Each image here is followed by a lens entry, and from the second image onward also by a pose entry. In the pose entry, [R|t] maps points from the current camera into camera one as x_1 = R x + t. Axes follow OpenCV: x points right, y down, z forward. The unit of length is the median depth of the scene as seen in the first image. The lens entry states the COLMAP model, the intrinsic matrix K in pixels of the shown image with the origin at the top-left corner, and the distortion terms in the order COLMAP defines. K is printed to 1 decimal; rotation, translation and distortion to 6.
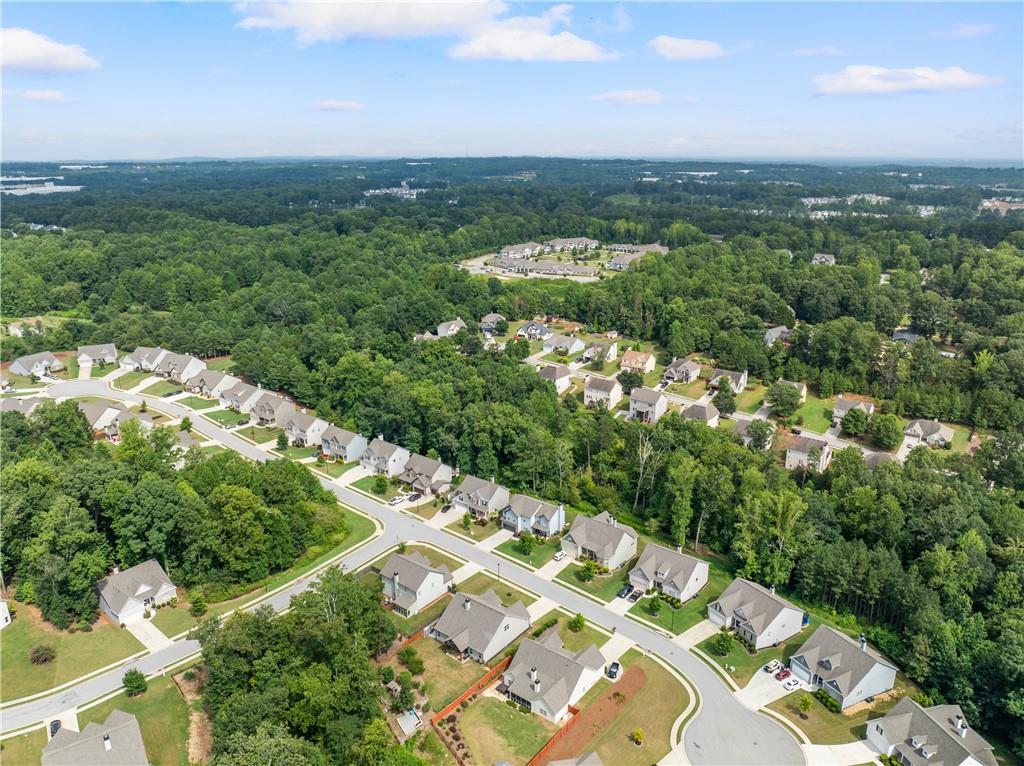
lens RADIAL K [[722.7, 0, 517.5], [0, 722.7, 380.2], [0, 0, 1]] dist [-0.031246, -0.006248]
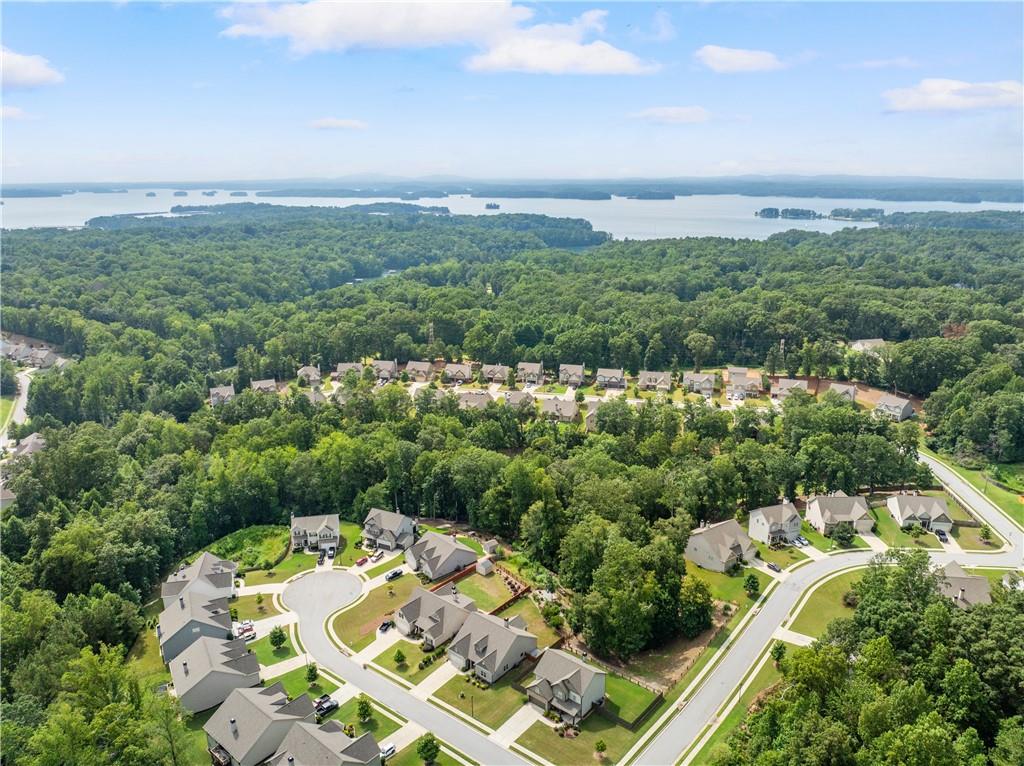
lens RADIAL K [[722.7, 0, 517.5], [0, 722.7, 380.2], [0, 0, 1]] dist [-0.031246, -0.006248]
pose [[-0.999529, -0.005528, 0.030190, -0.107404], [0.011827, 0.838304, 0.545075, -0.530087], [-0.028322, 0.545176, -0.837843, 1.578883]]
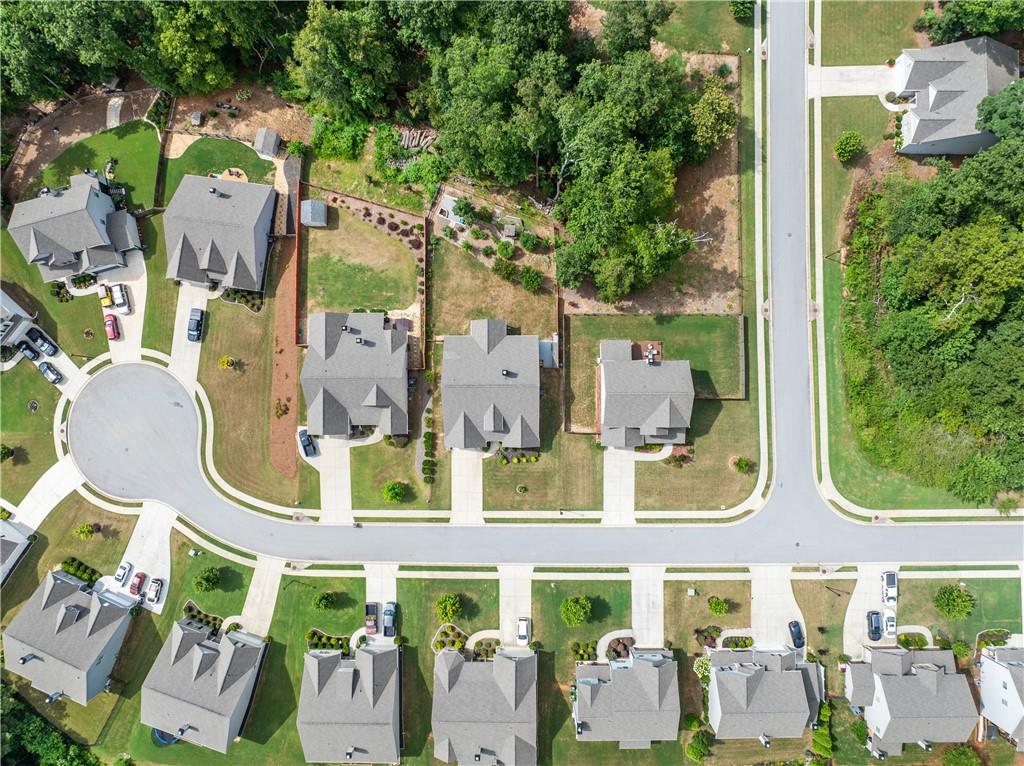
lens RADIAL K [[722.7, 0, 517.5], [0, 722.7, 380.2], [0, 0, 1]] dist [-0.031246, -0.006248]
pose [[-0.787369, 0.616327, -0.013785, -0.060105], [-0.174132, -0.200896, 0.964012, -0.305415], [0.591378, 0.761434, 0.265502, 0.780052]]
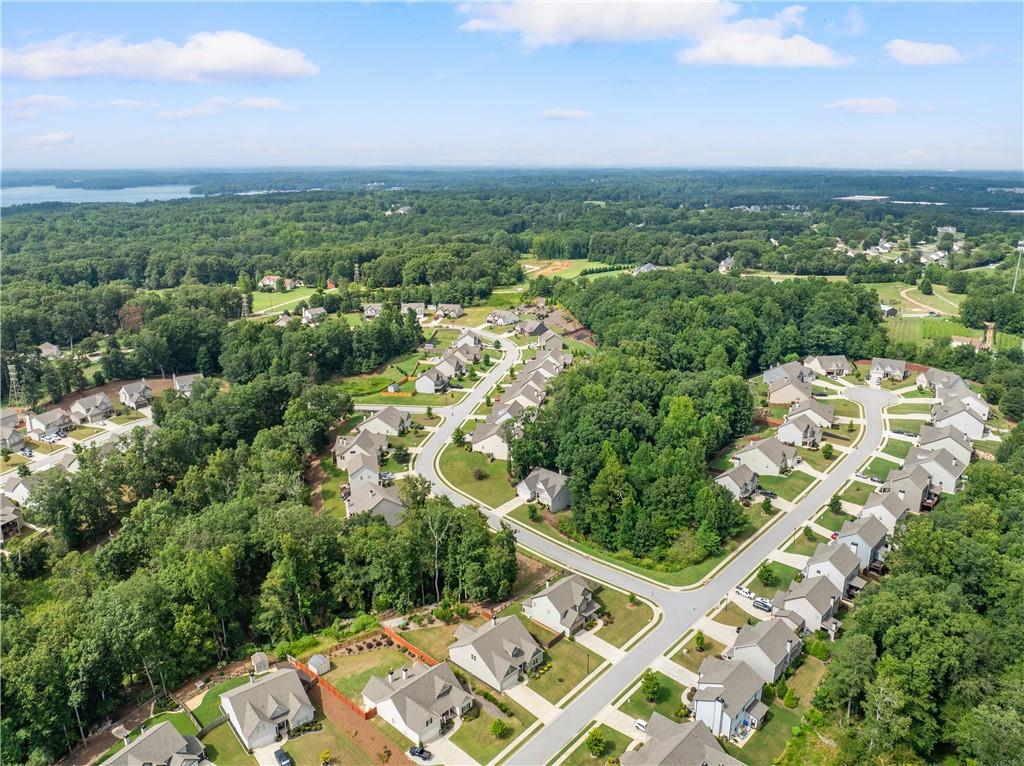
lens RADIAL K [[722.7, 0, 517.5], [0, 722.7, 380.2], [0, 0, 1]] dist [-0.031246, -0.006248]
pose [[-0.080332, 0.286162, -0.954808, 0.761155], [-0.297103, 0.907488, 0.296977, -0.299612], [0.951460, 0.307533, 0.012119, 0.850508]]
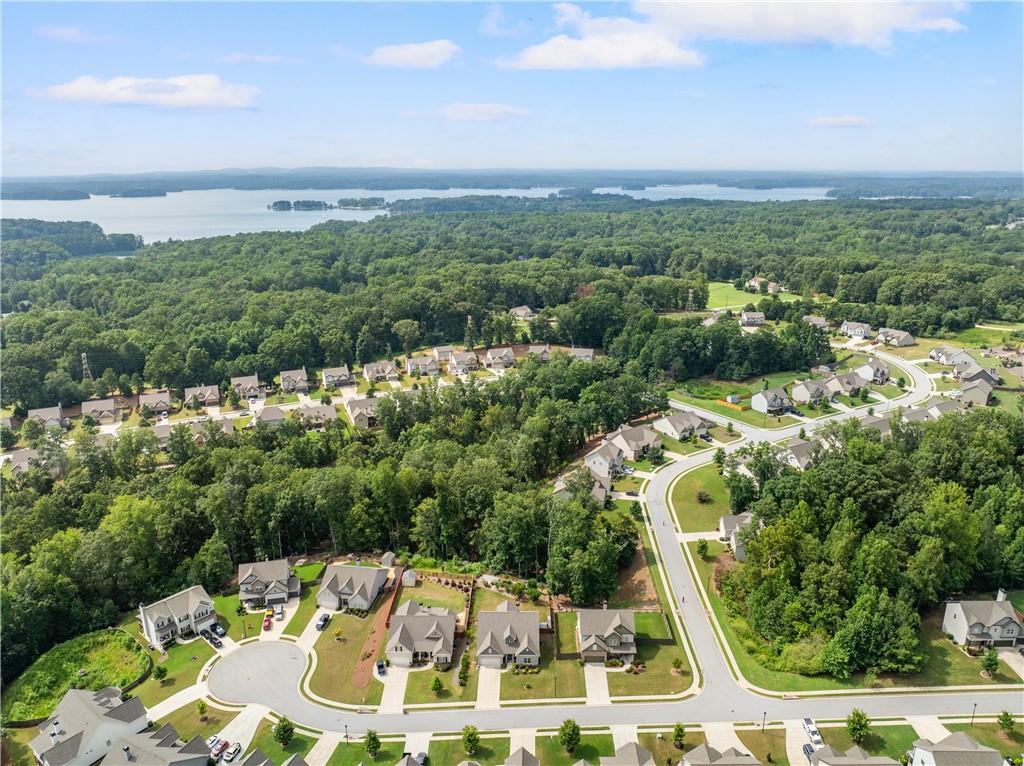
lens RADIAL K [[722.7, 0, 517.5], [0, 722.7, 380.2], [0, 0, 1]] dist [-0.031246, -0.006248]
pose [[-0.796824, 0.174546, -0.578450, 0.463029], [-0.174843, 0.849795, 0.497271, -0.481587], [0.578361, 0.497376, -0.646619, 1.424241]]
